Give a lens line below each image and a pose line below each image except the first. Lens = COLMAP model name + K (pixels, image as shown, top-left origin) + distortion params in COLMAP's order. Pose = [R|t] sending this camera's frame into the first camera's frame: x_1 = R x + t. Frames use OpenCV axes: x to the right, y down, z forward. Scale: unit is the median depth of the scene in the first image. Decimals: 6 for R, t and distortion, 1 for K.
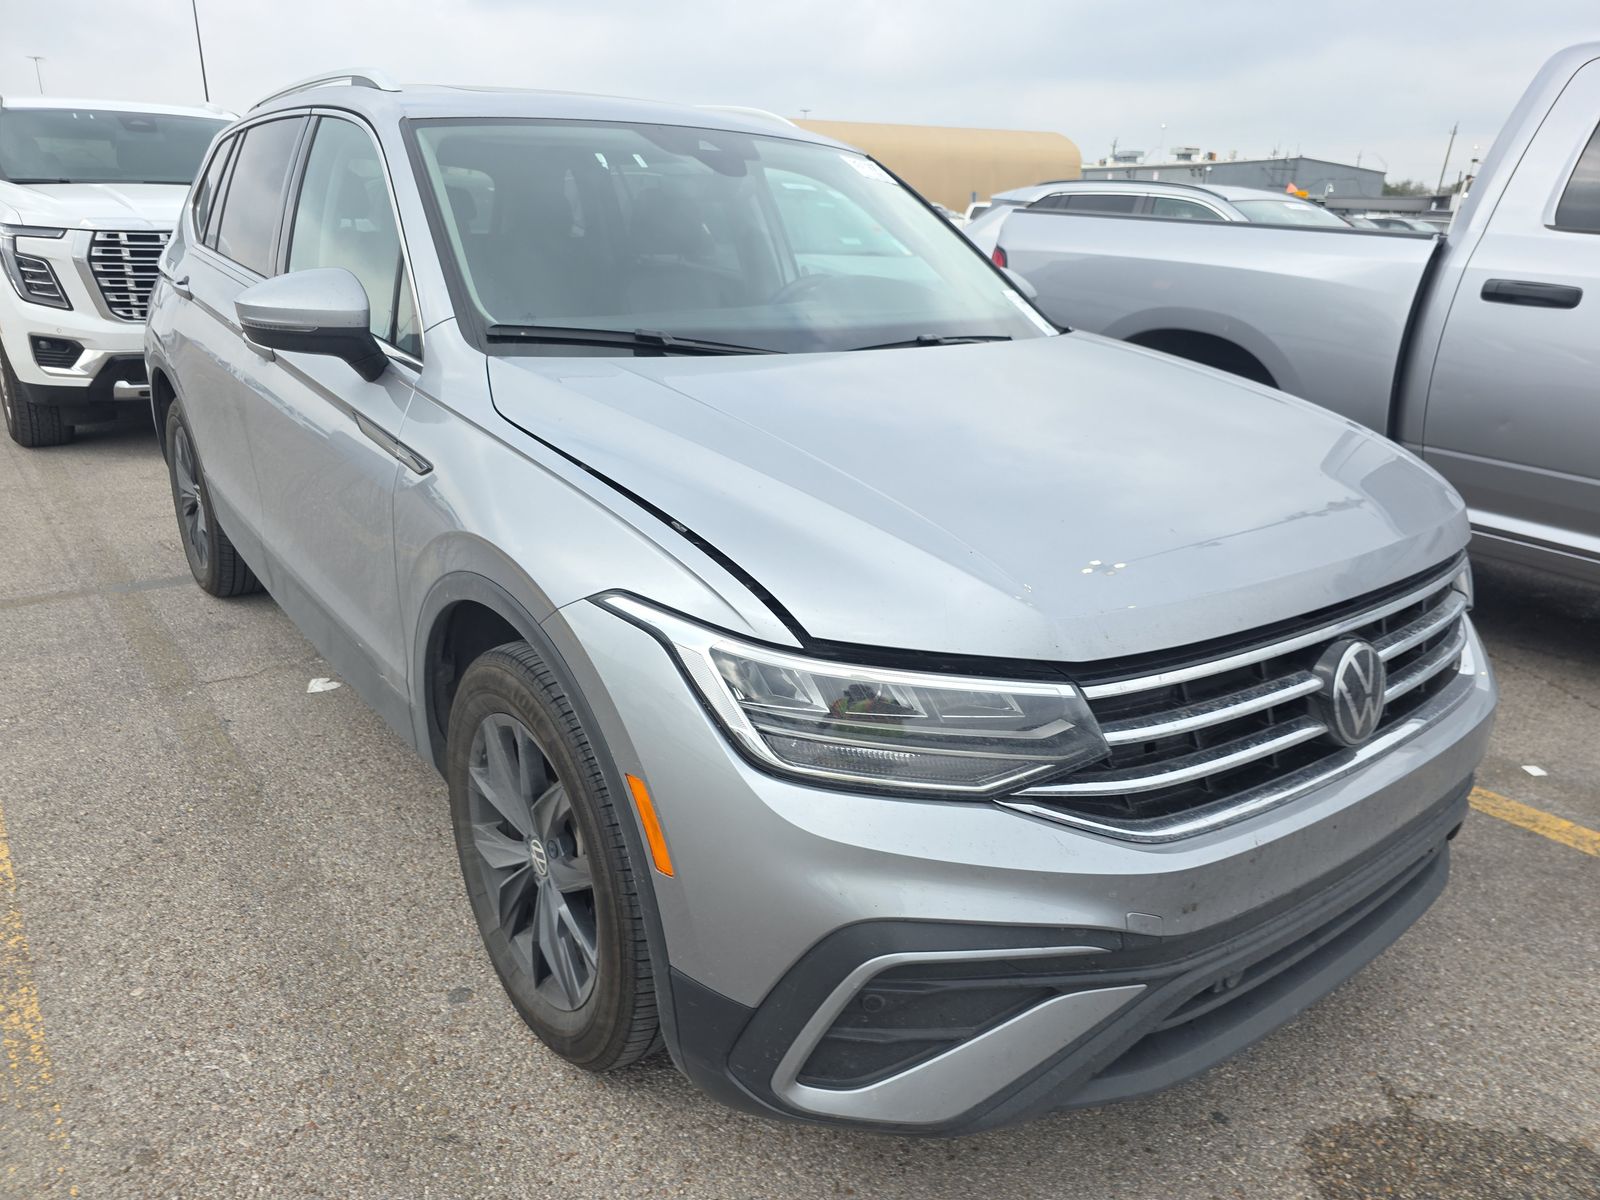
lens RADIAL K [[1065.7, 0, 800.0], [0, 1065.7, 600.0], [0, 0, 1]] dist [0.042875, -0.053467]
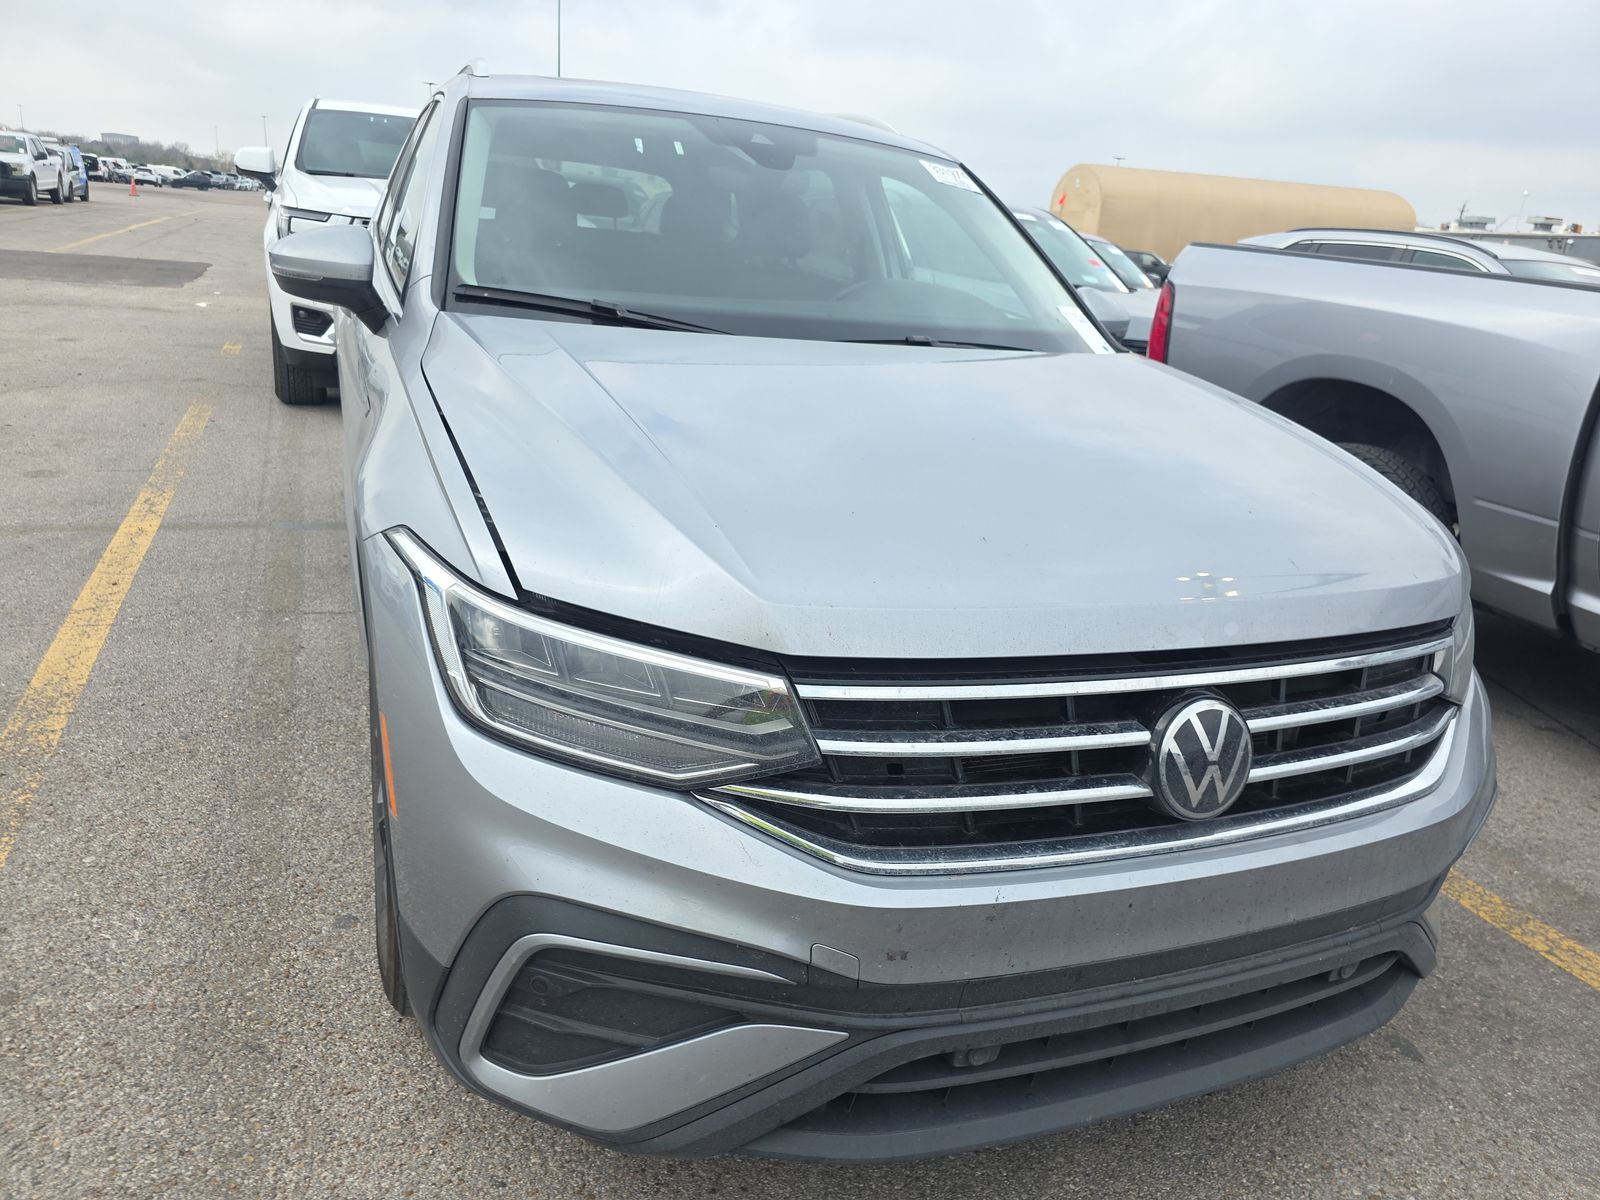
lens RADIAL K [[1056.7, 0, 800.0], [0, 1056.7, 600.0], [0, 0, 1]] dist [0.062202, -0.069242]
pose [[0.964833, 0.133900, -0.226204, 0.349738], [-0.140988, 0.989892, -0.015397, 0.018179], [0.221856, 0.046748, 0.973958, 0.092958]]
